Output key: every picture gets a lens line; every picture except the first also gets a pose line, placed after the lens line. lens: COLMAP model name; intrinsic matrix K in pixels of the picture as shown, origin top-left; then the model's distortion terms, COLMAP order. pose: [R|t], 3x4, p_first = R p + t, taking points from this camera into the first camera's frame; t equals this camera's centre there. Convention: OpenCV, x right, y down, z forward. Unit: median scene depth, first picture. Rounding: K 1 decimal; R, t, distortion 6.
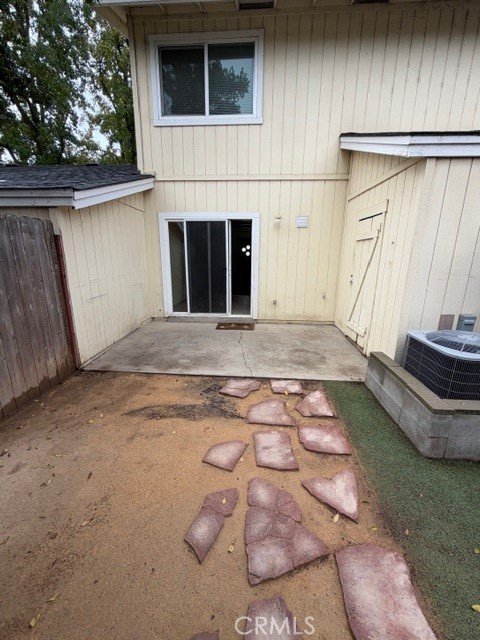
lens RADIAL K [[264.9, 0, 240.0], [0, 264.9, 323.1], [0, 0, 1]] dist [0.001286, 0.000450]
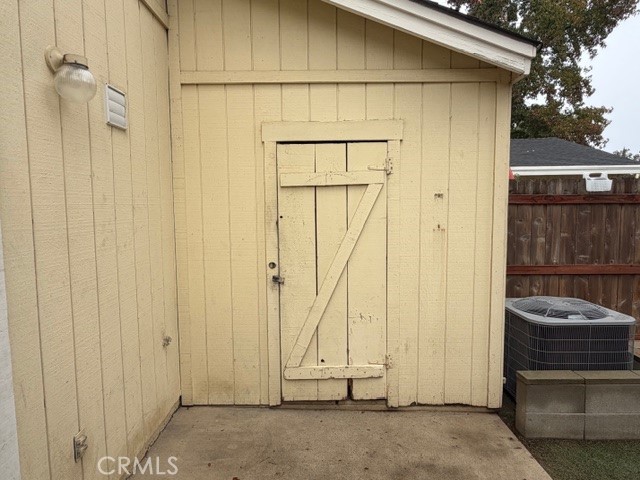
lens RADIAL K [[400.5, 0, 317.1], [0, 400.5, 240.7], [0, 0, 1]] dist [0.000977, 0.001065]
pose [[-0.046647, -0.090882, 0.994769, -0.355739], [0.263461, 0.959472, 0.100012, -0.423483], [-0.963542, 0.266748, -0.020812, 1.504055]]
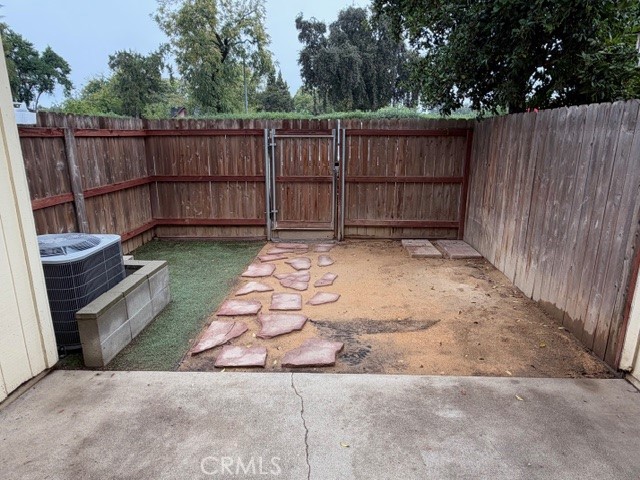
lens RADIAL K [[400.5, 0, 319.9], [0, 400.5, 237.8], [0, 0, 1]] dist [0.000977, 0.001065]
pose [[-0.999549, -0.004275, -0.029711, 0.019194], [-0.018176, 0.873916, 0.485738, -0.527430], [0.023889, 0.486059, -0.873600, 1.867758]]
